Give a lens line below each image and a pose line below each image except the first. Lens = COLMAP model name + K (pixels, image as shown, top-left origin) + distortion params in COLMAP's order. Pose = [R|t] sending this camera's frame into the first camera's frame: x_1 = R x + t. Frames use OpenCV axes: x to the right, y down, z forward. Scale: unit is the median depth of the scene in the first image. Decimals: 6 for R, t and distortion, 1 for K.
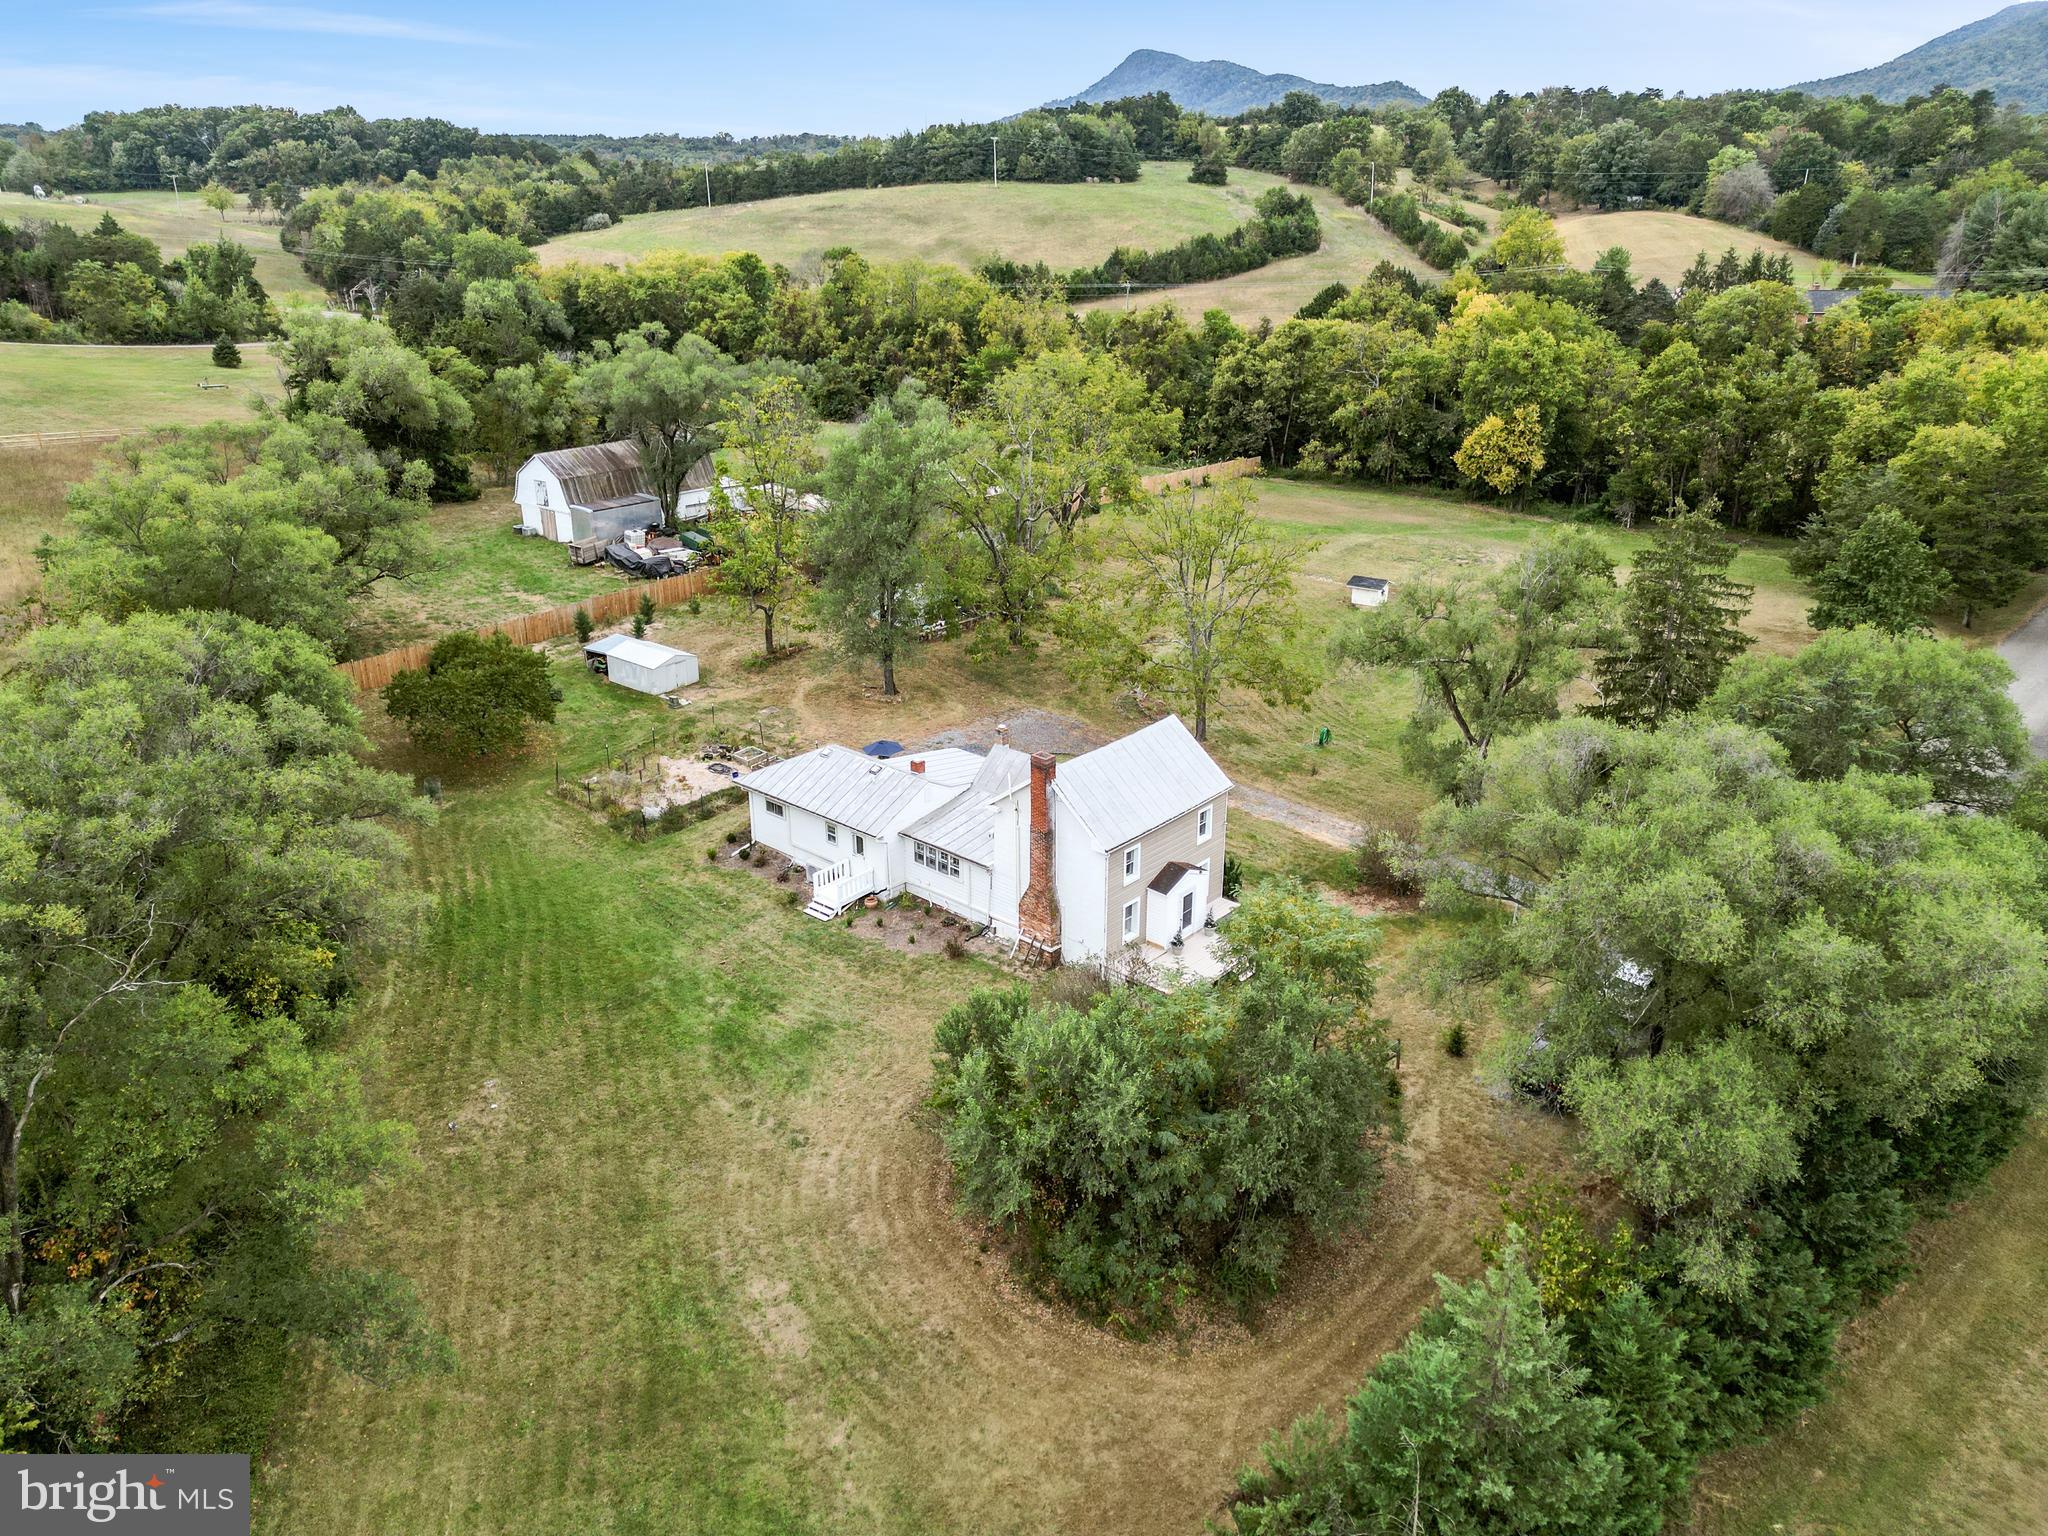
lens RADIAL K [[1423.4, 0, 1024.0], [0, 1423.4, 768.0], [0, 0, 1]] dist [0.073001, -0.060071]
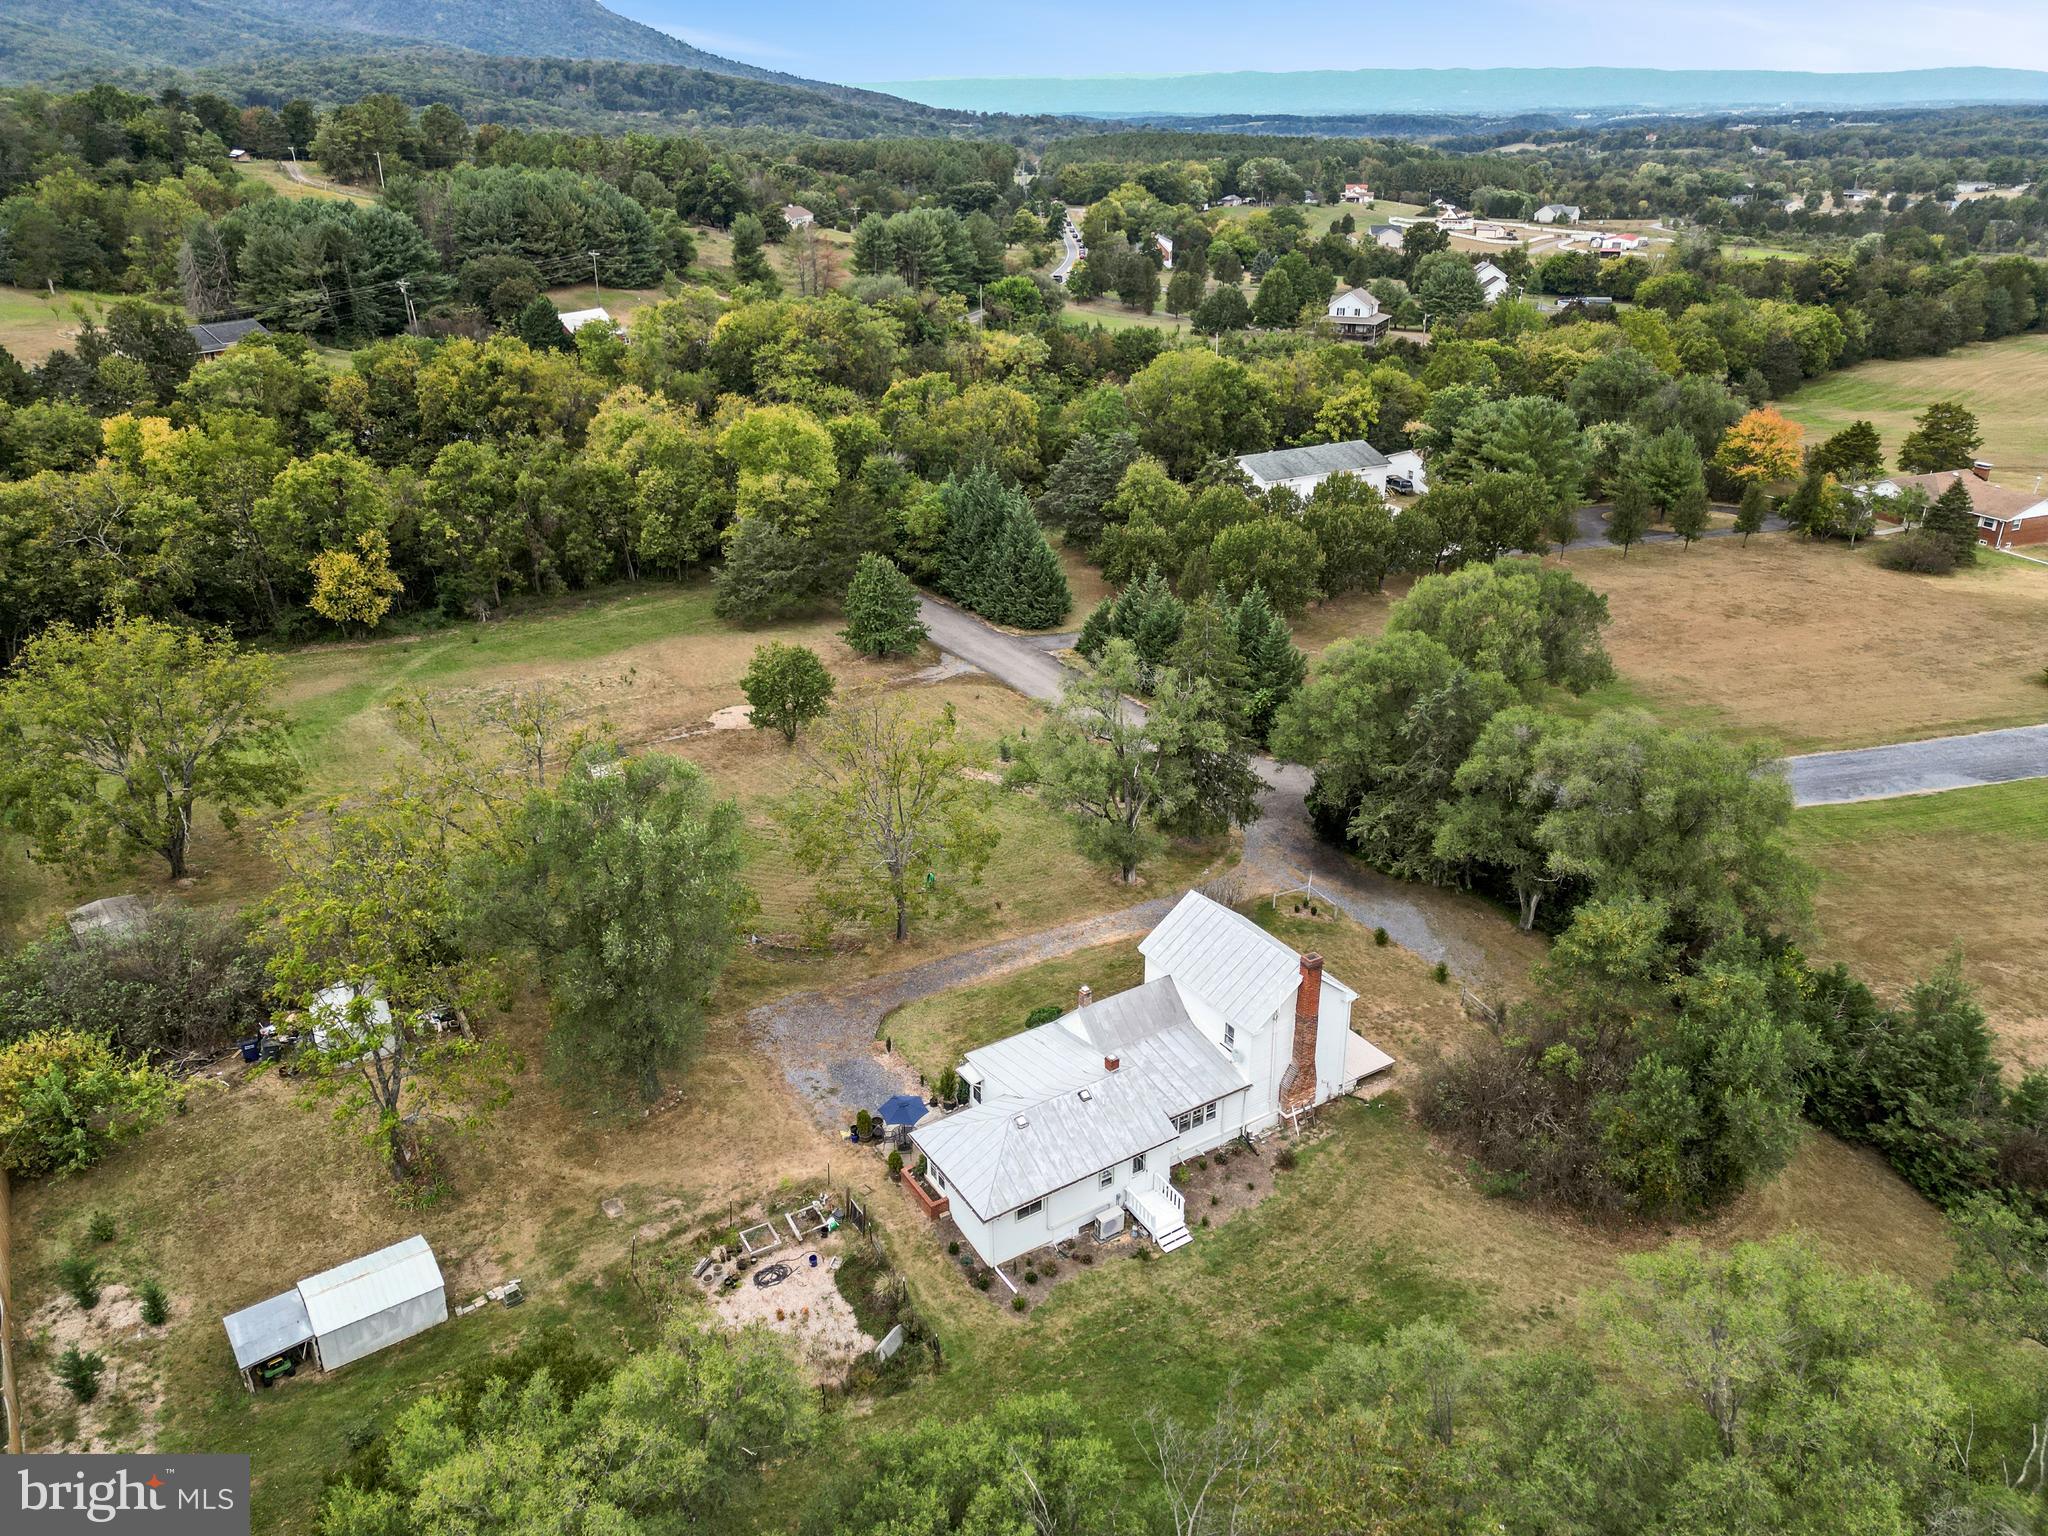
lens RADIAL K [[1423.4, 0, 1024.0], [0, 1423.4, 768.0], [0, 0, 1]] dist [0.073001, -0.060071]
pose [[0.286785, -0.392709, 0.873804, -0.566213], [0.360400, 0.889338, 0.281406, -0.312695], [-0.887618, 0.234216, 0.396581, 0.394528]]
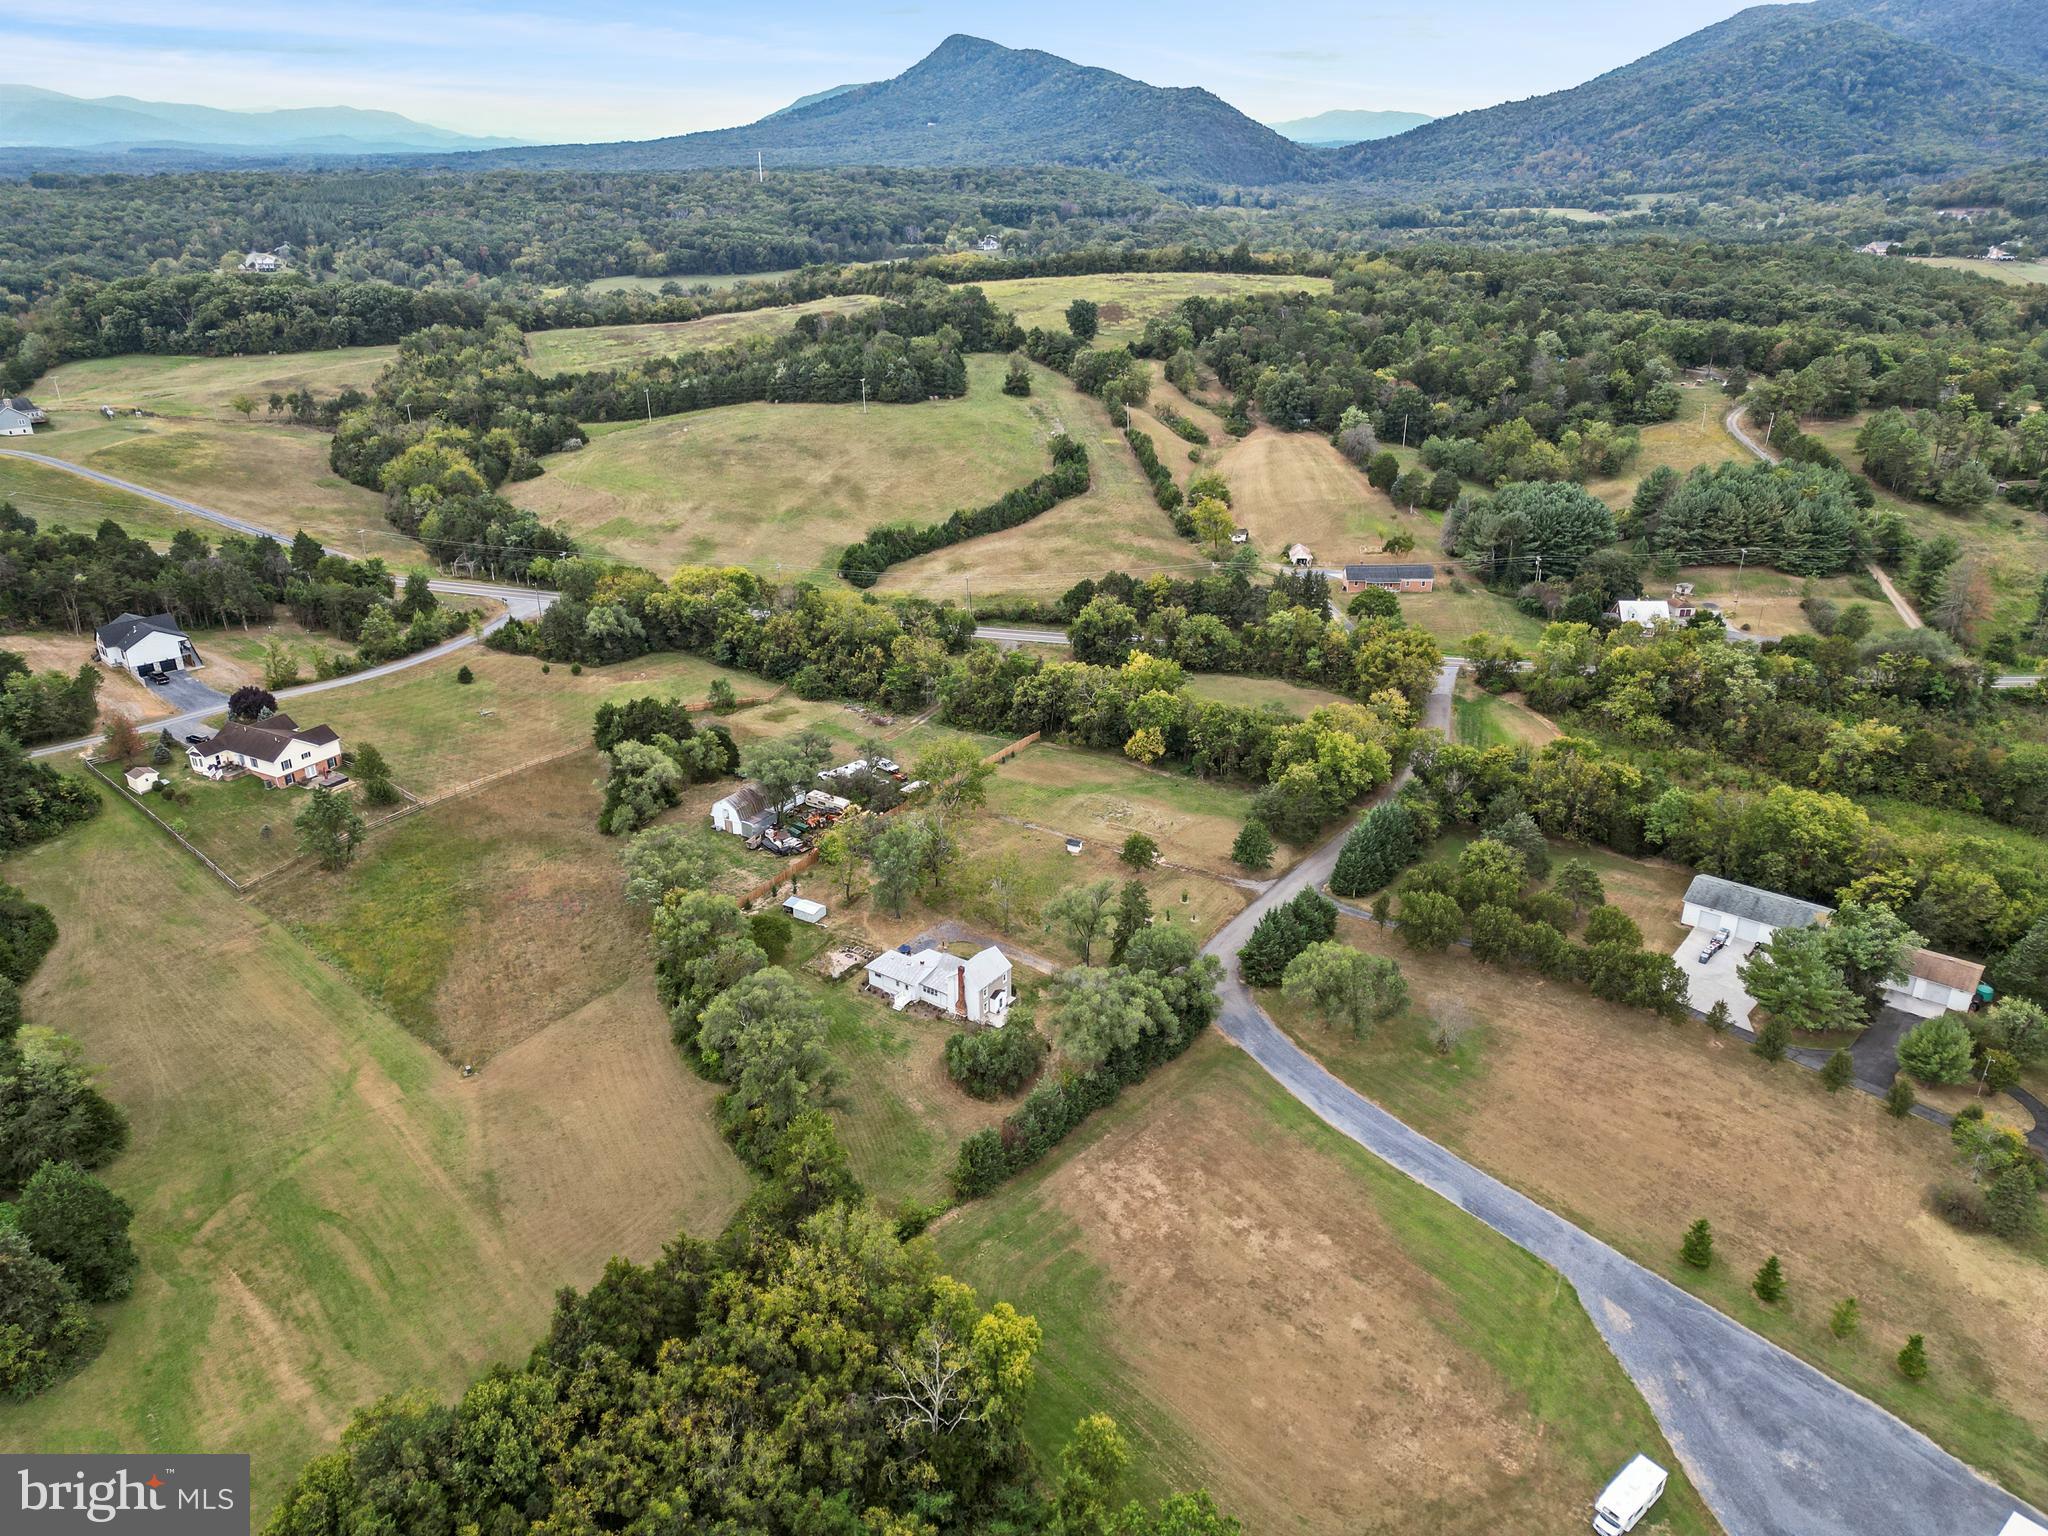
lens RADIAL K [[1423.4, 0, 1024.0], [0, 1423.4, 768.0], [0, 0, 1]] dist [0.073001, -0.060071]
pose [[0.993417, -0.047548, 0.104222, -0.108401], [0.044788, 0.998585, 0.028662, -0.363790], [-0.105437, -0.023806, 0.994141, -1.588420]]
